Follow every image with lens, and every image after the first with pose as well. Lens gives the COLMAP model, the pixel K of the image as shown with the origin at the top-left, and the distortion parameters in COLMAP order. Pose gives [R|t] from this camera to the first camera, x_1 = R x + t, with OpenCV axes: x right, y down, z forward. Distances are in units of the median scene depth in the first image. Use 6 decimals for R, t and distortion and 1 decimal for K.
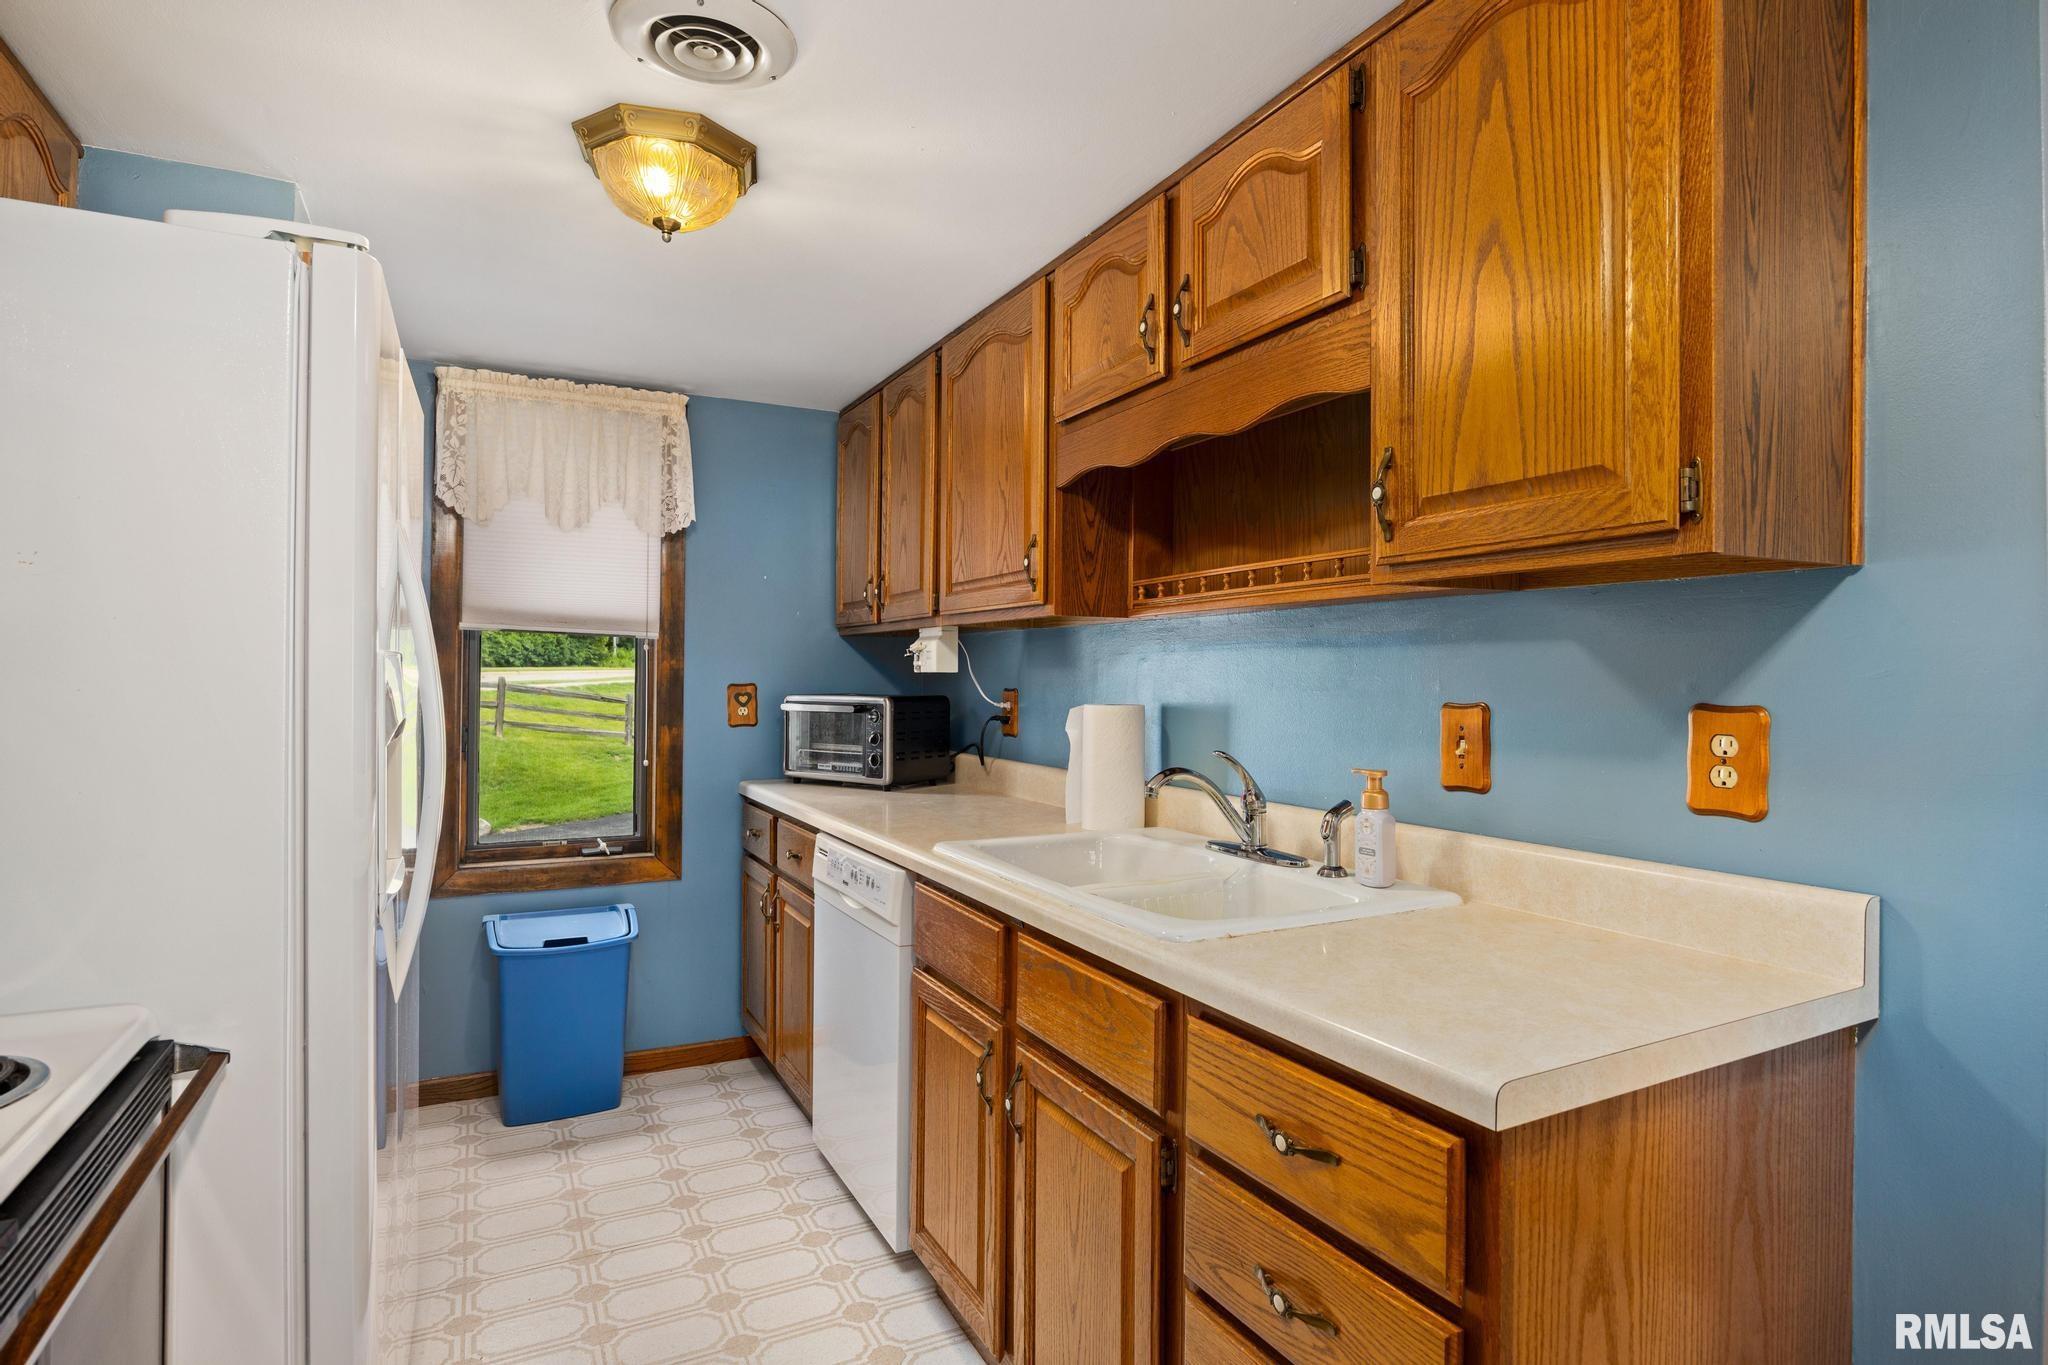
lens RADIAL K [[1062.4, 0, 1028.7], [0, 1062.4, 681.2], [0, 0, 1]] dist [-0.001379, -0.000002]
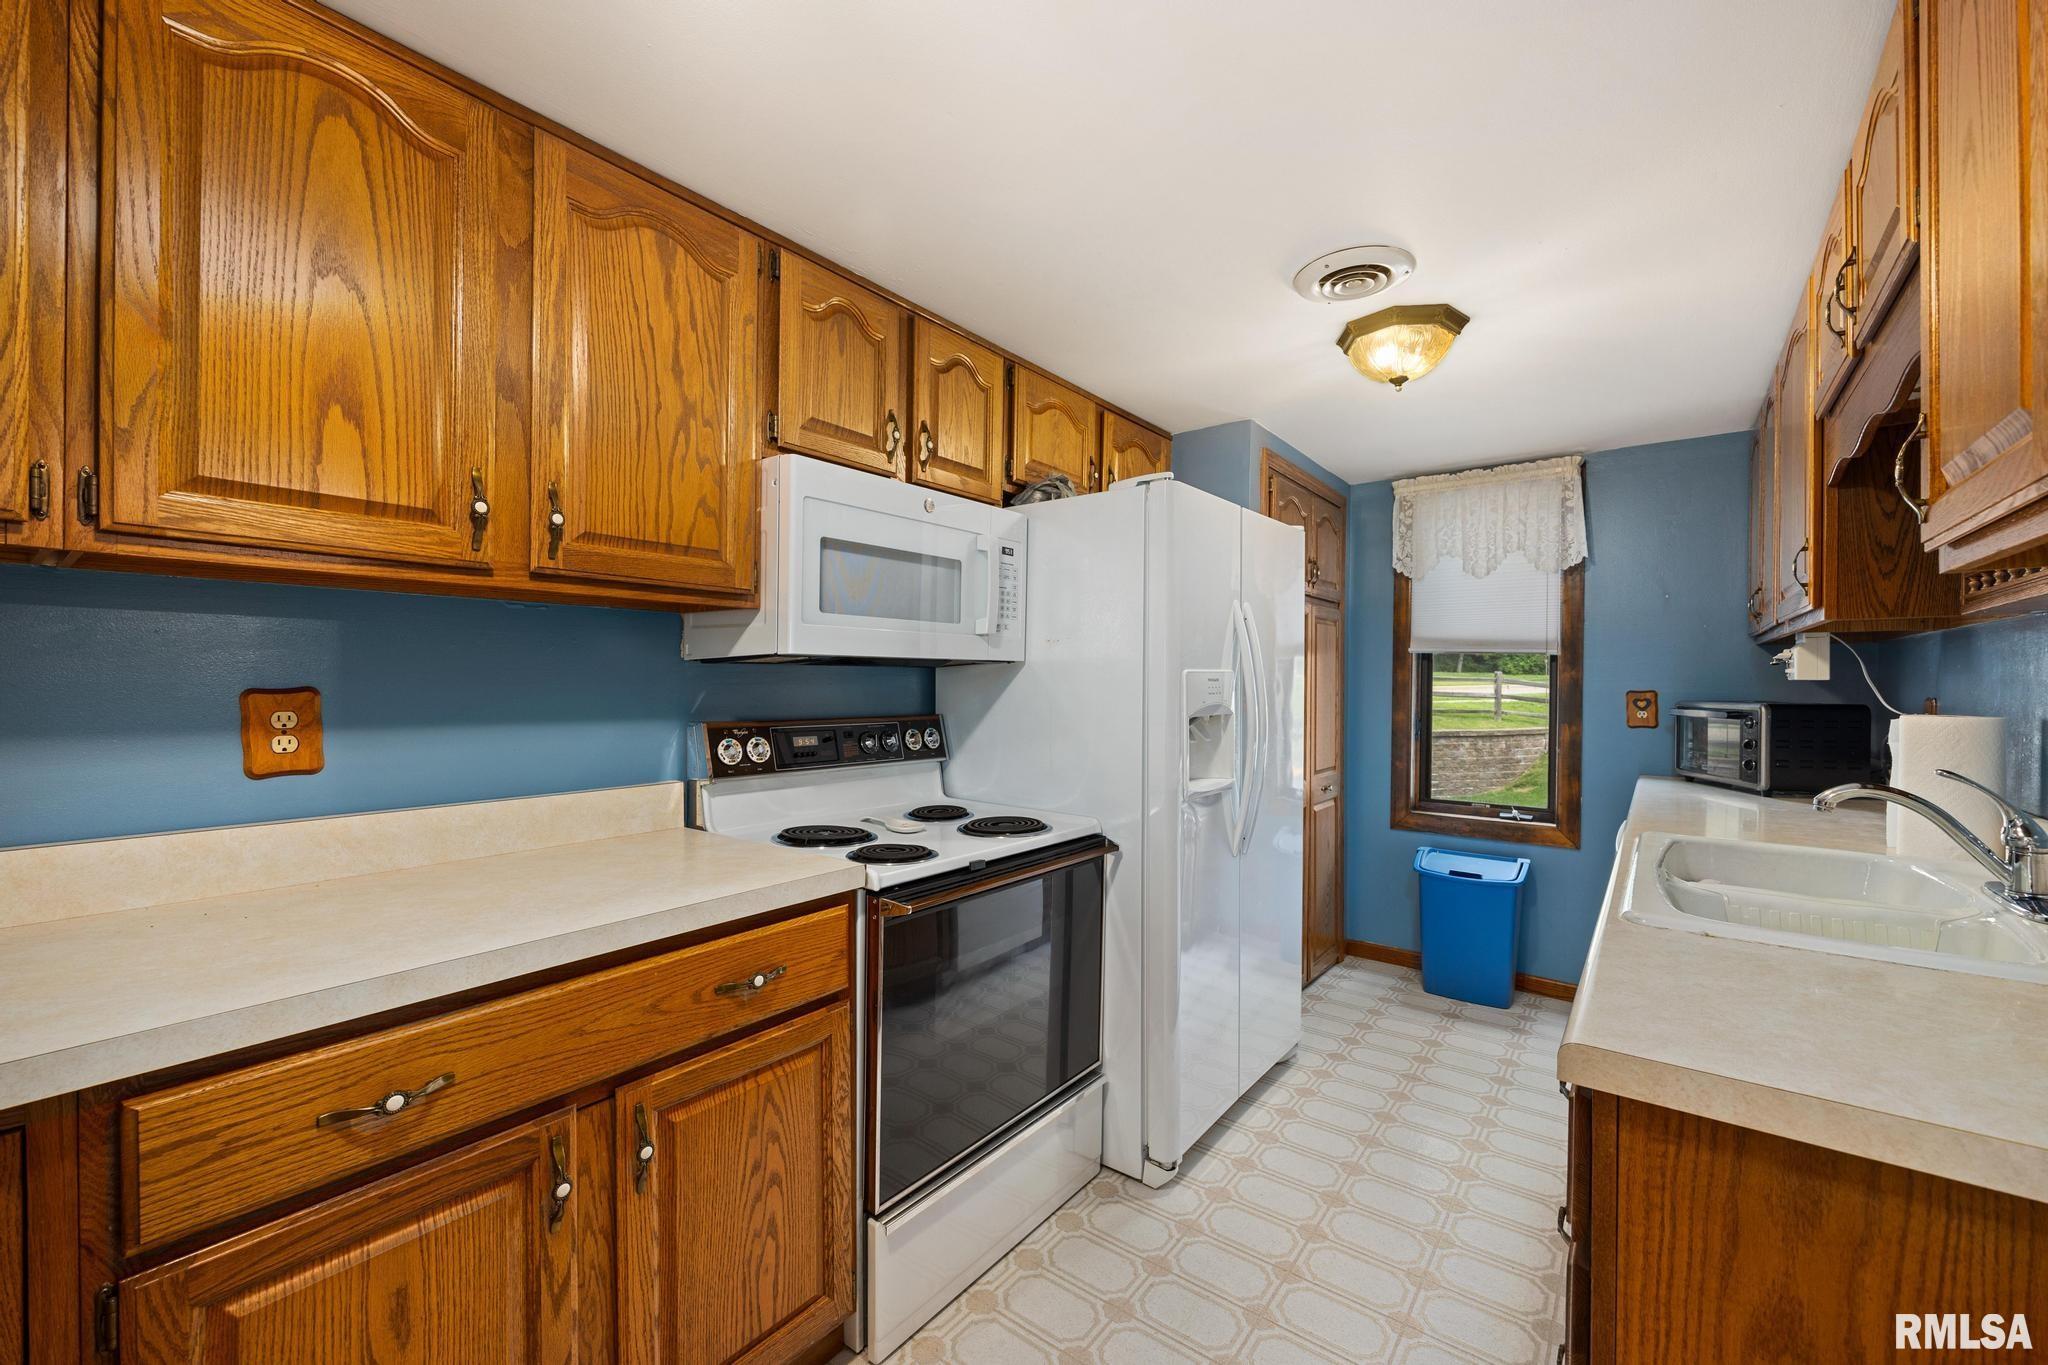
lens RADIAL K [[810.0, 0, 1028.0], [0, 810.0, 684.4], [0, 0, 1]] dist [-0.003599, 0.001316]
pose [[0.414278, 0.000911, -0.910150, 0.280633], [-0.006534, 0.999977, -0.001973, 0.001827], [0.910127, 0.006764, 0.414275, 0.034760]]
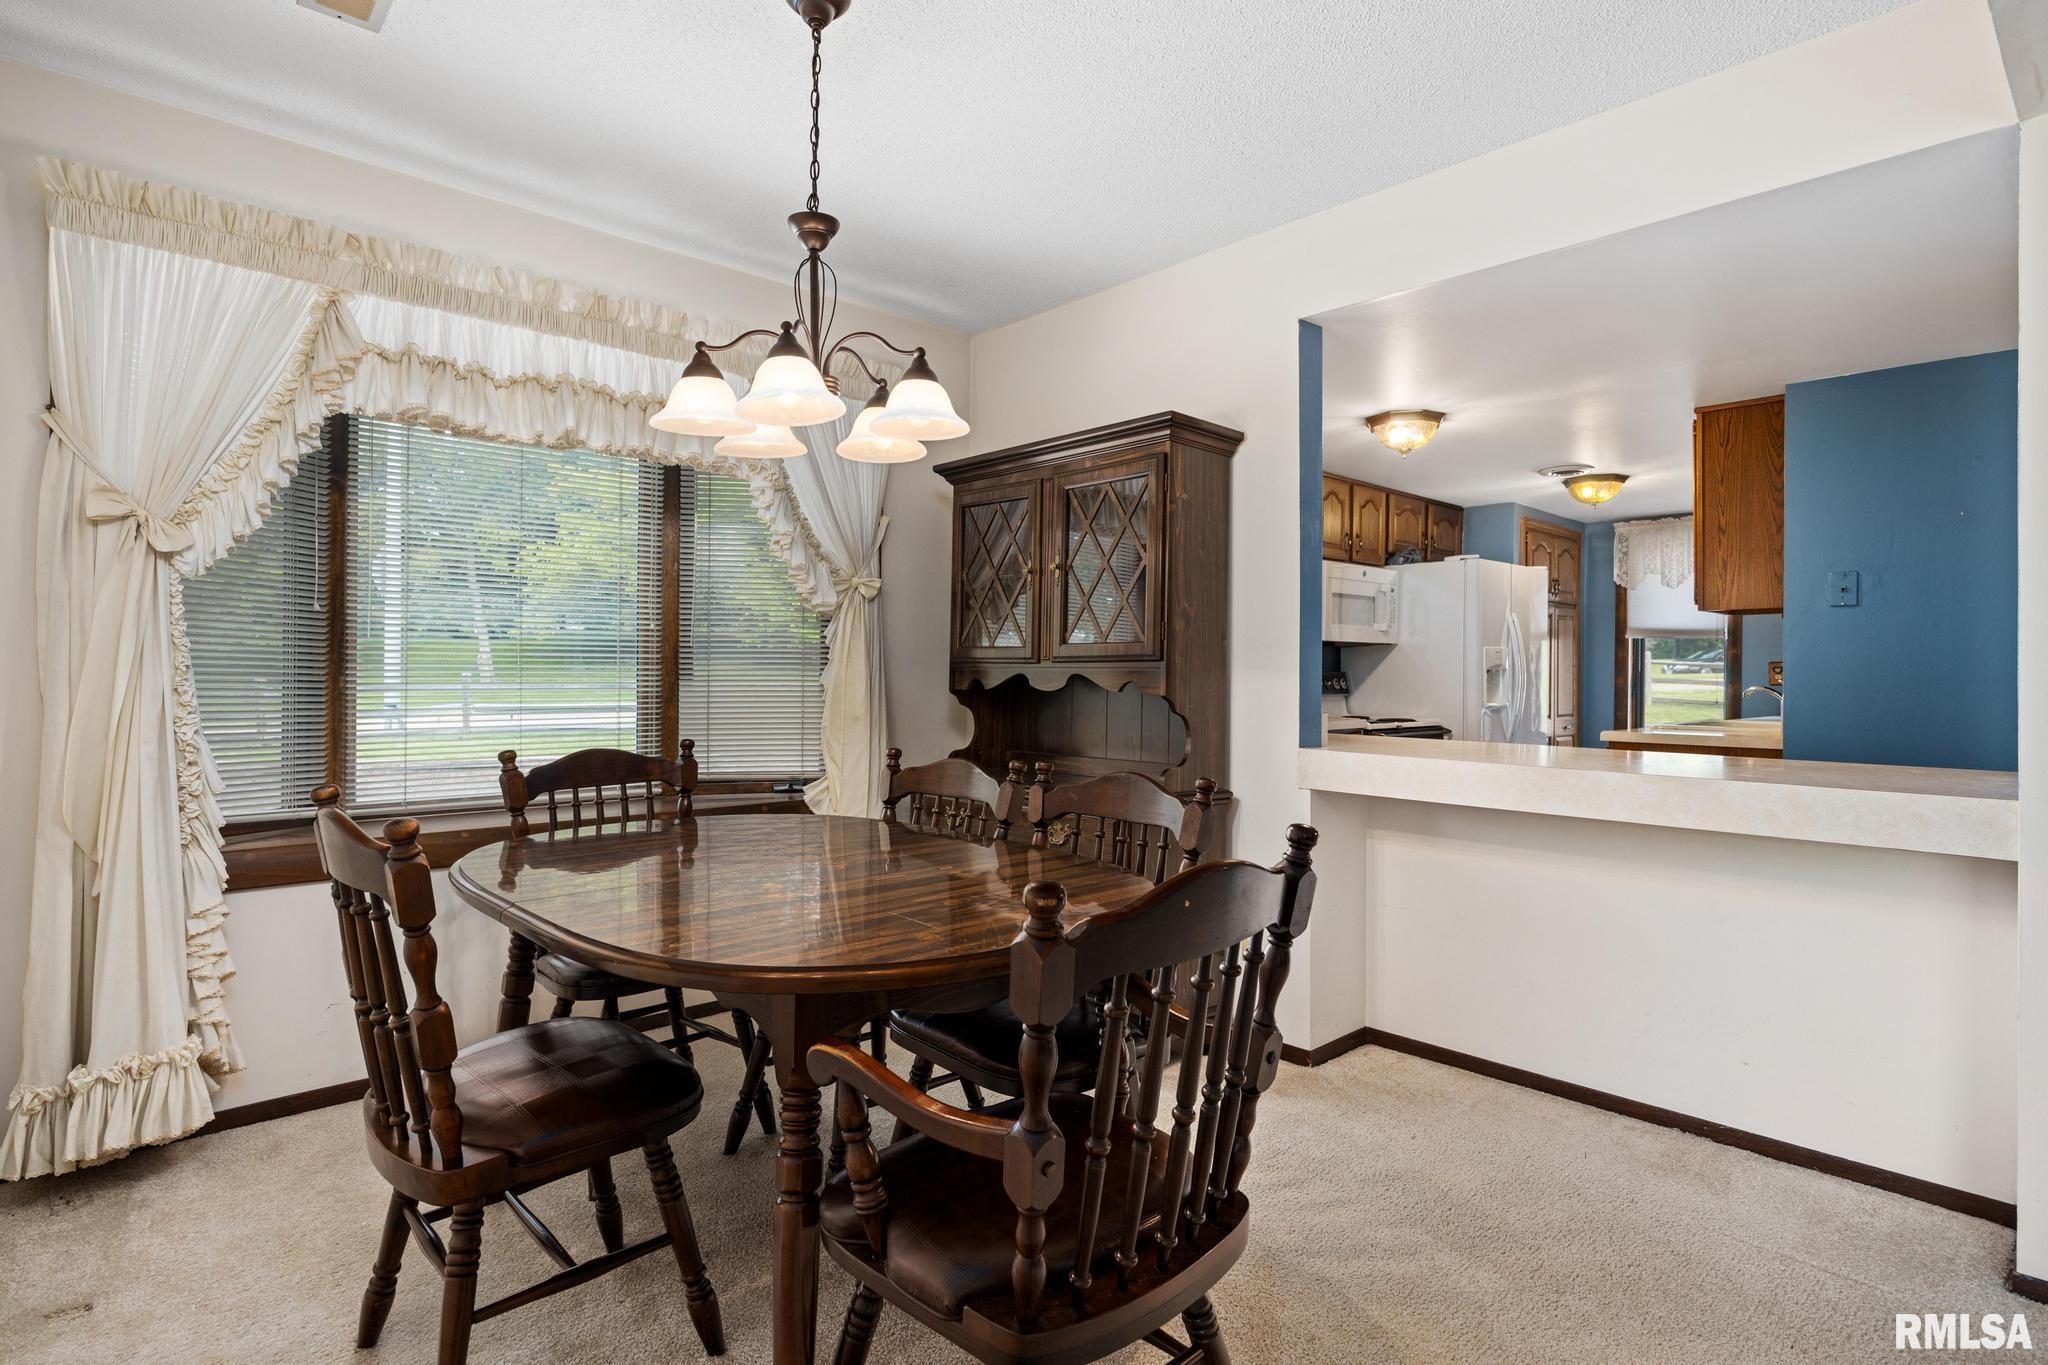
lens RADIAL K [[1052.3, 0, 1023.3], [0, 1052.3, 678.5], [0, 0, 1]] dist [0.004519, 0.000125]
pose [[0.270815, -0.000683, -0.962631, 1.242074], [-0.006091, 0.999979, -0.002423, 0.049588], [0.962612, 0.006519, 0.270805, -0.811440]]
